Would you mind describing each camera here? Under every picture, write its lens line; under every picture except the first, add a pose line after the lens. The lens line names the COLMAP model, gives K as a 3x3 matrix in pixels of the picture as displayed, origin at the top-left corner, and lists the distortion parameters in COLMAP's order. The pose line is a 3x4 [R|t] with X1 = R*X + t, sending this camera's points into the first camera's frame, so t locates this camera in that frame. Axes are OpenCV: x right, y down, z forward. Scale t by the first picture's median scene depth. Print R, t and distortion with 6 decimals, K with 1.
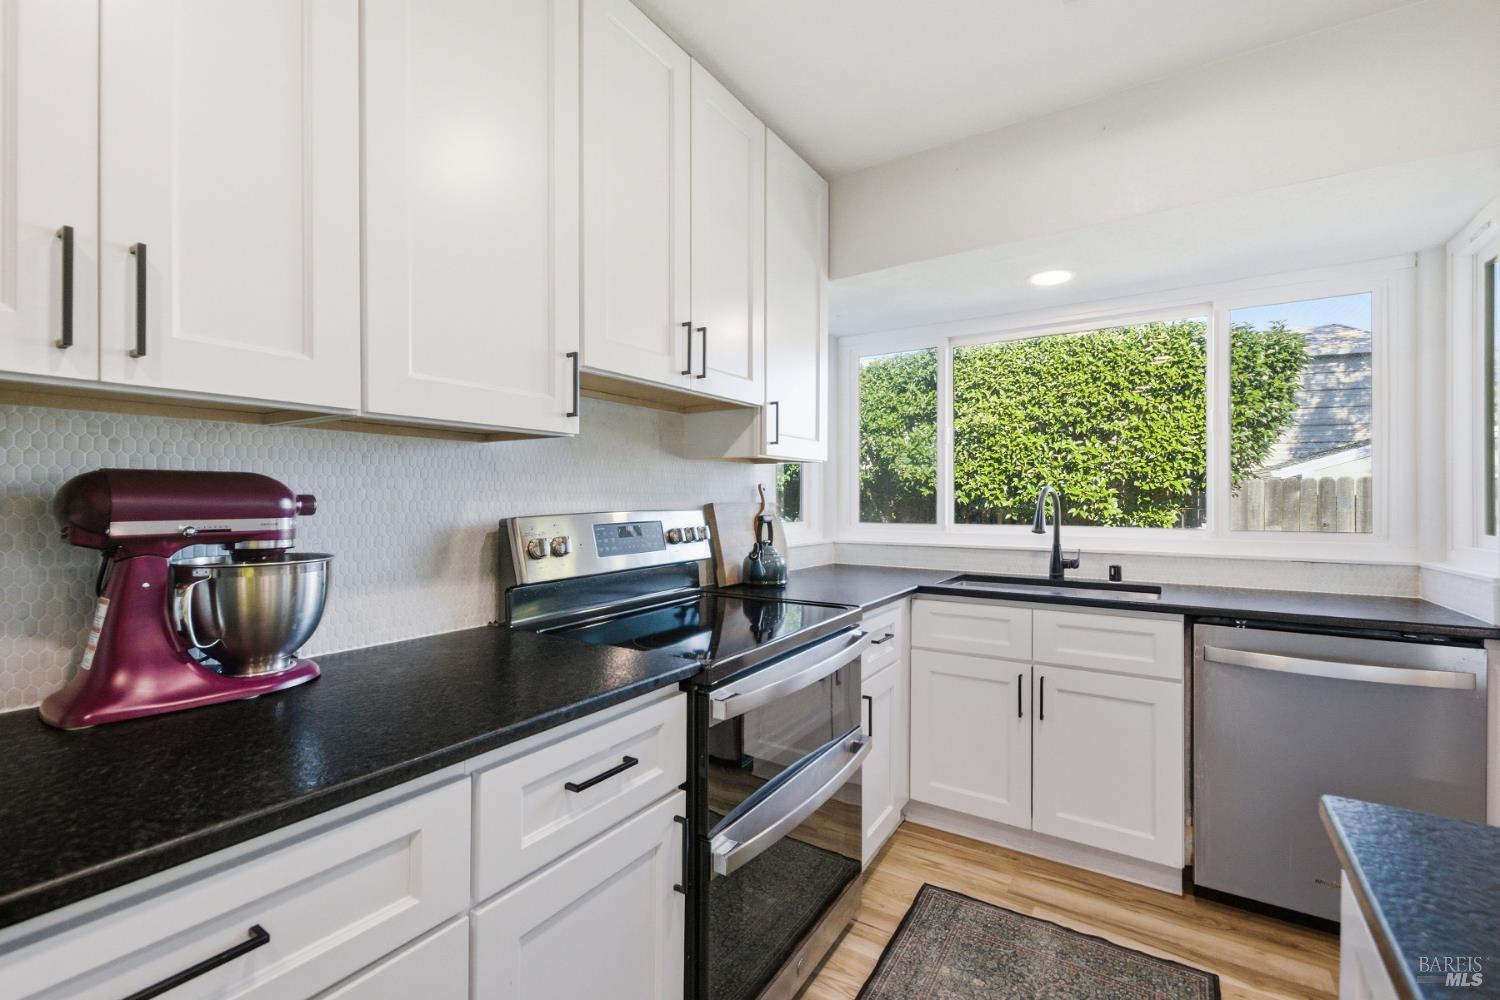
lens RADIAL K [[653.5, 0, 750.0], [0, 653.5, 500.0], [0, 0, 1]] dist [0.008188, -0.000057]
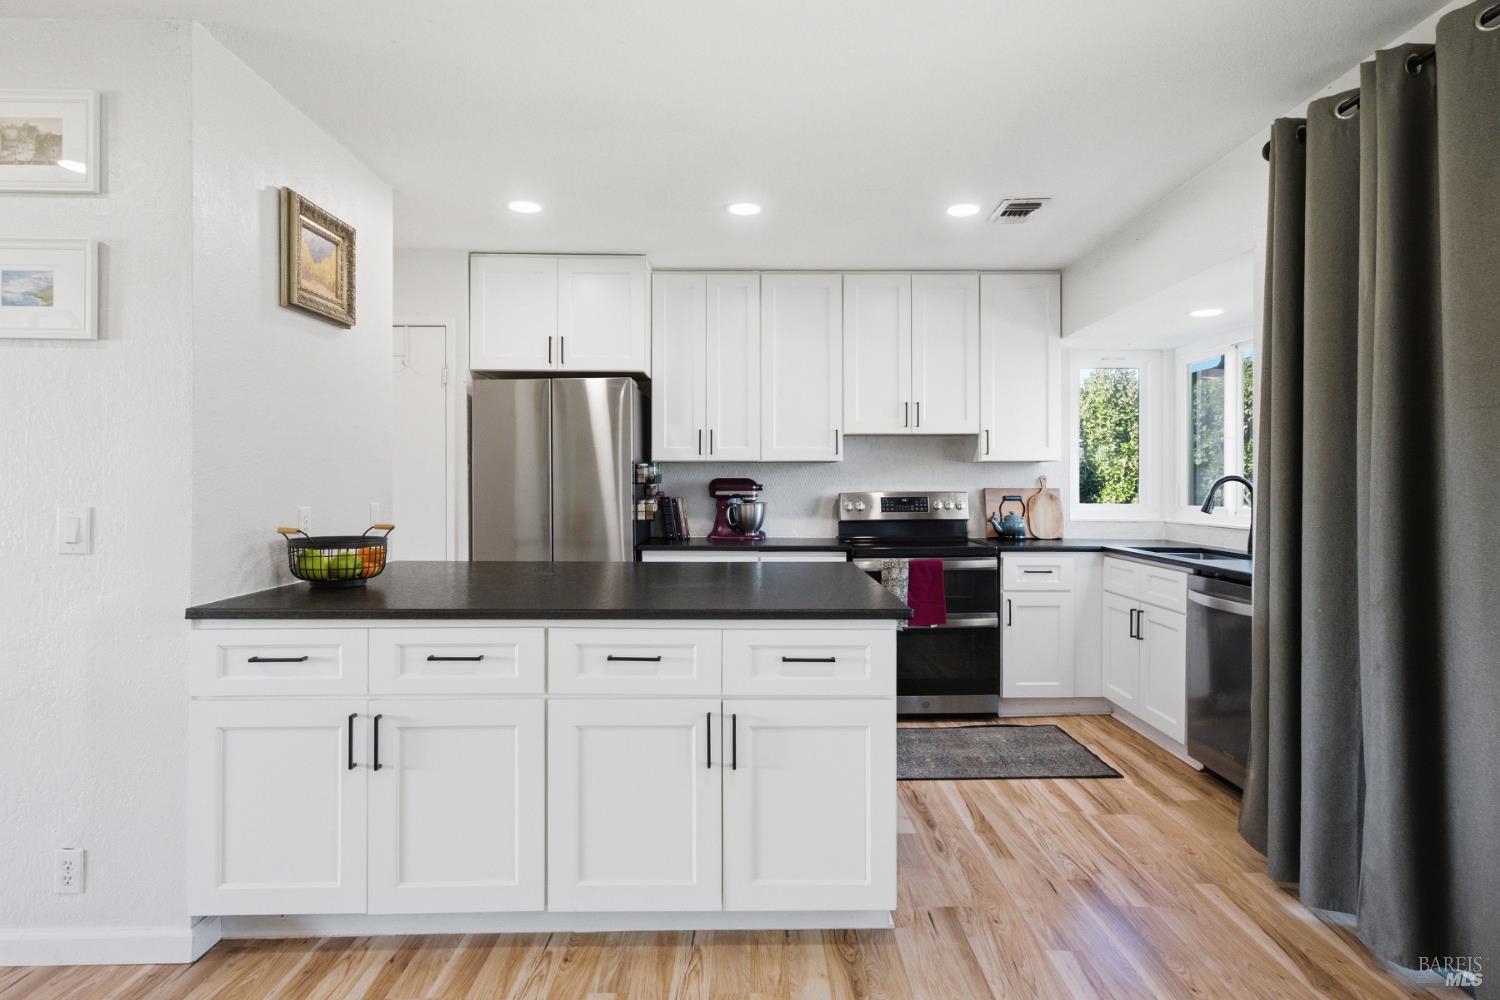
lens RADIAL K [[835.0, 0, 757.7], [0, 835.0, 479.1], [0, 0, 1]] dist [0.014076, 0.000741]
pose [[0.552838, -0.004343, -0.833278, 1.464112], [-0.002754, 0.999971, -0.007039, -0.002608], [0.833284, 0.006187, 0.552810, -0.694307]]
